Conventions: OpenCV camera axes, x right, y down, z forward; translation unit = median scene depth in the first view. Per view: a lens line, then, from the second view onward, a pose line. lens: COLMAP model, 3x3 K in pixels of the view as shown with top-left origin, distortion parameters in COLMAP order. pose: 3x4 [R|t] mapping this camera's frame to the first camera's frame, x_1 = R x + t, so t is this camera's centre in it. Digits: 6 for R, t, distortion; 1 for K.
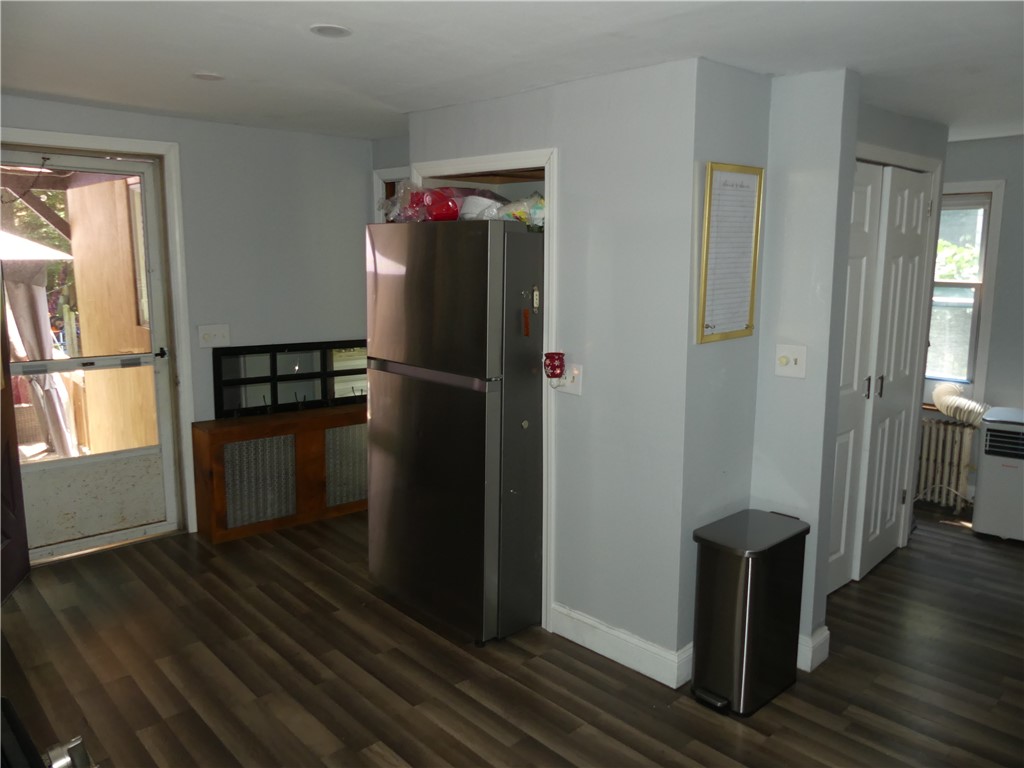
lens RADIAL K [[767.0, 0, 512.9], [0, 767.0, 381.6], [0, 0, 1]] dist [-0.011446, 0.004814]
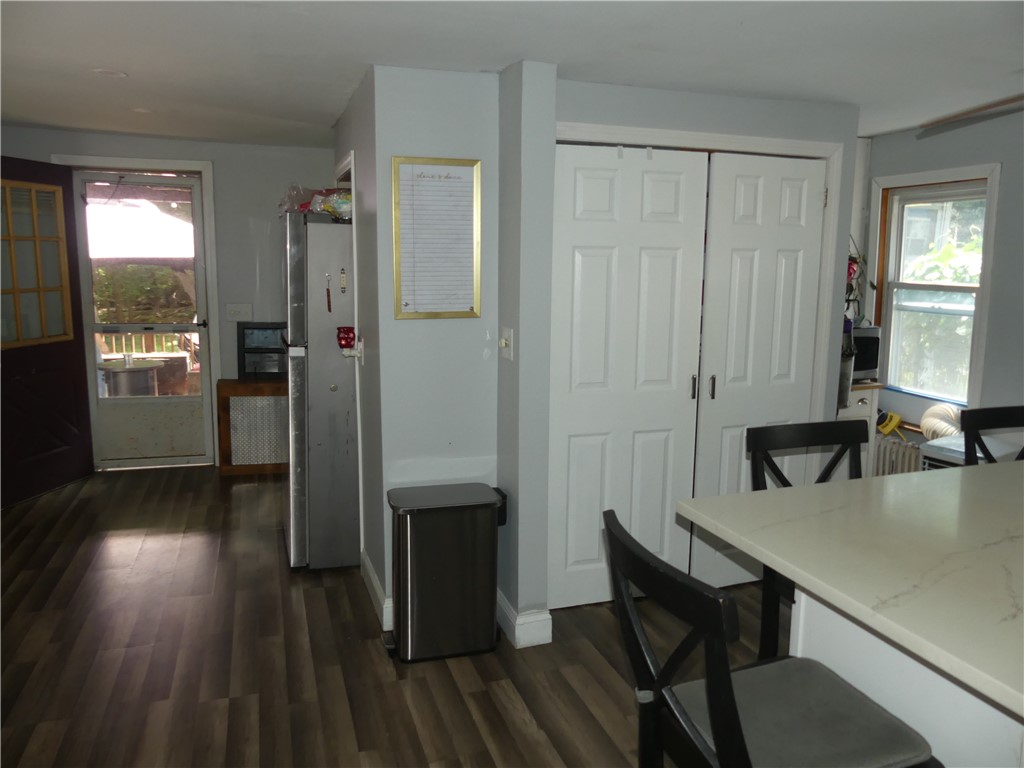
lens RADIAL K [[767.0, 0, 509.7], [0, 767.0, 380.1], [0, 0, 1]] dist [-0.011446, 0.004814]
pose [[0.907804, 0.073484, -0.412907, 0.547213], [-0.081056, 0.996709, -0.000826, 0.016428], [0.411487, 0.034219, 0.910773, 0.035560]]
